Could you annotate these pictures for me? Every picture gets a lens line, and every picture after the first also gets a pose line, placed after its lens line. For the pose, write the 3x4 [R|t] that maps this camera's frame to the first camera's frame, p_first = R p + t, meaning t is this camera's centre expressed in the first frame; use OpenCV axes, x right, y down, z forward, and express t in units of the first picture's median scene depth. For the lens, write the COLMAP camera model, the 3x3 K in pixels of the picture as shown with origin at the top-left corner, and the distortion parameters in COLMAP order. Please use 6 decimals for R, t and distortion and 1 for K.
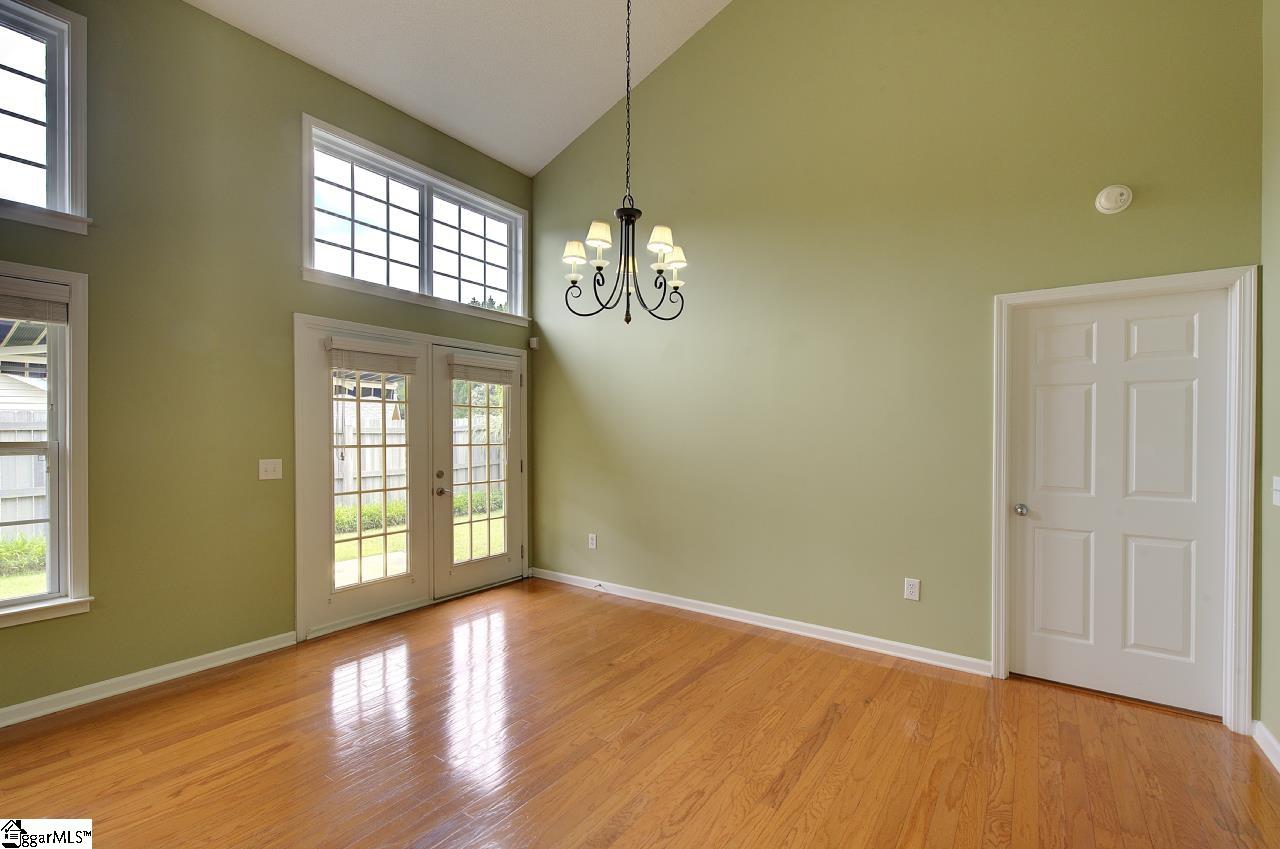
lens RADIAL K [[552.2, 0, 649.6], [0, 552.2, 436.9], [0, 0, 1]] dist [-0.000988, -0.000058]
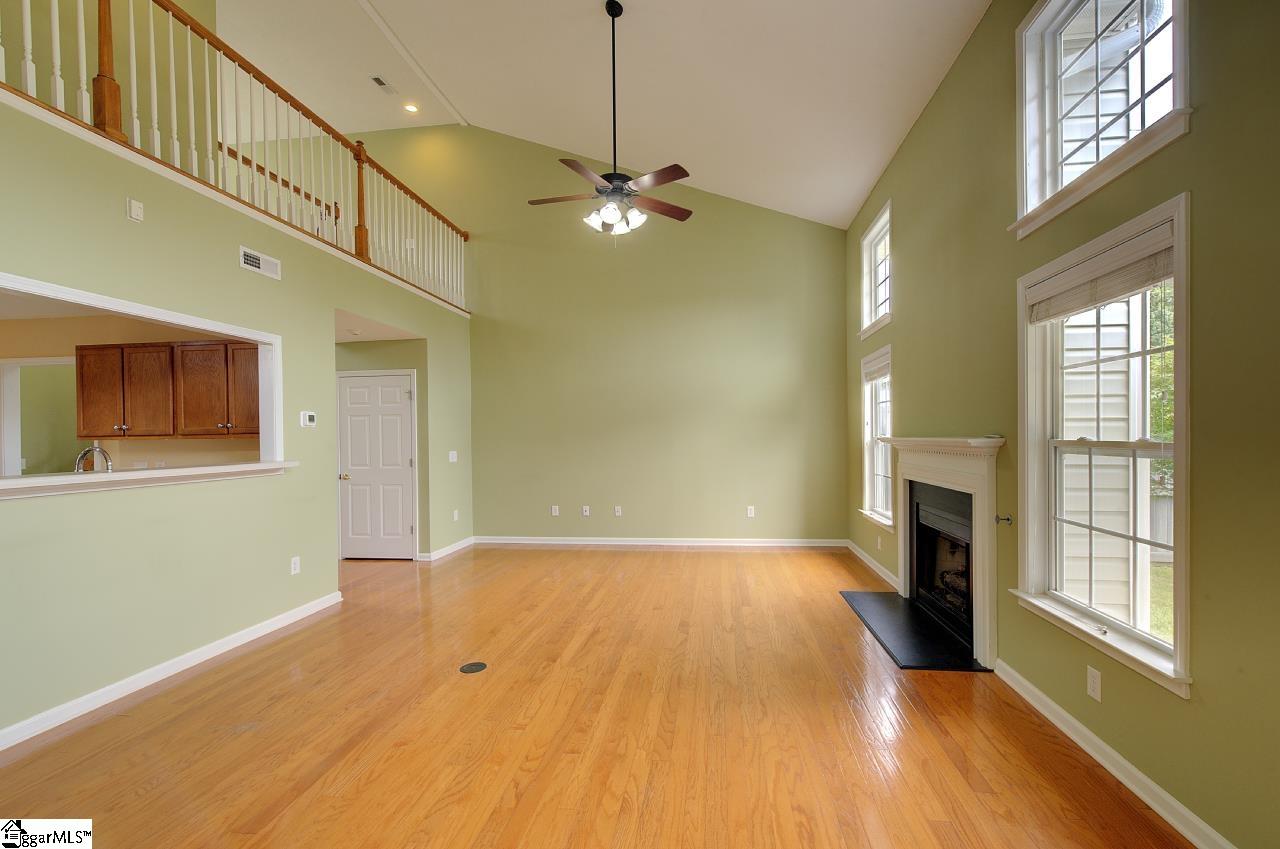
lens RADIAL K [[553.7, 0, 648.4], [0, 553.7, 443.0], [0, 0, 1]] dist [-0.000550, 0.000144]
pose [[-0.880822, 0.012698, -0.473277, -0.088179], [0.004187, 0.999810, 0.019032, -0.006317], [0.473429, 0.014782, -0.880708, 0.883564]]
